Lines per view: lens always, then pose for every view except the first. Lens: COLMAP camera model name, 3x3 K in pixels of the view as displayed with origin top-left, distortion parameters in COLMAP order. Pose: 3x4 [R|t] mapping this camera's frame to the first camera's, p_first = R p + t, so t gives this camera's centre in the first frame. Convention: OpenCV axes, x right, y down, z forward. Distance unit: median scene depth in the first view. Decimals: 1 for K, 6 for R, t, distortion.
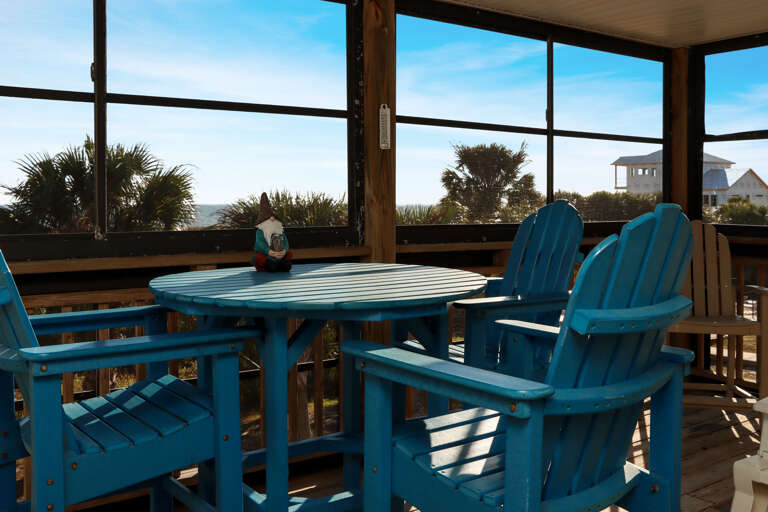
lens RADIAL K [[783.7, 0, 384.0], [0, 783.7, 256.0], [0, 0, 1]] dist [-0.148613, 0.308268]
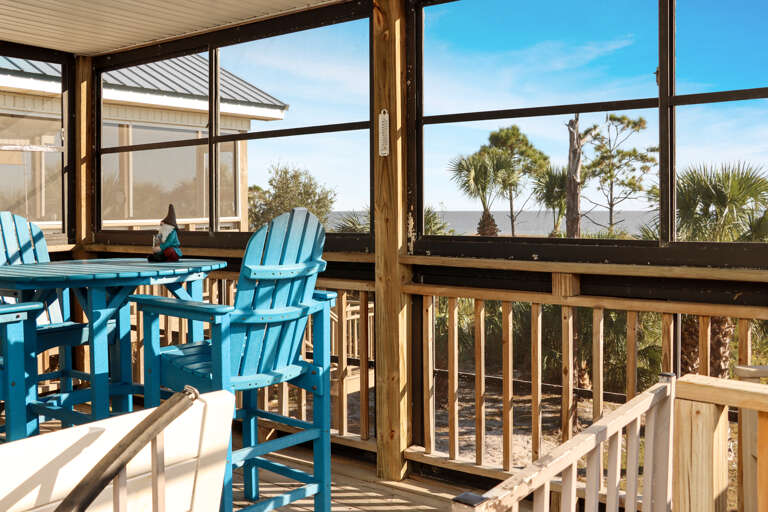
lens RADIAL K [[783.7, 0, 384.0], [0, 783.7, 256.0], [0, 0, 1]] dist [-0.148613, 0.308268]
pose [[0.280534, 0.063034, -0.957772, 0.949812], [-0.053873, 0.997302, 0.049856, -0.061228], [0.958331, 0.037611, 0.283173, 0.733134]]
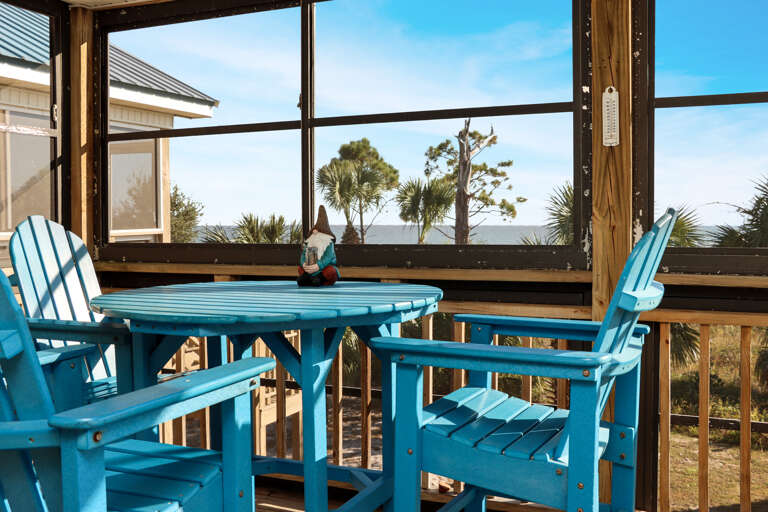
lens RADIAL K [[776.7, 0, 386.3], [0, 776.7, 277.0], [0, 0, 1]] dist [-0.045160, 0.000151]
pose [[0.499125, 0.066217, -0.863996, 0.557470], [-0.052641, 0.997552, 0.046042, -0.032750], [0.864930, 0.022501, 0.501388, 0.437832]]
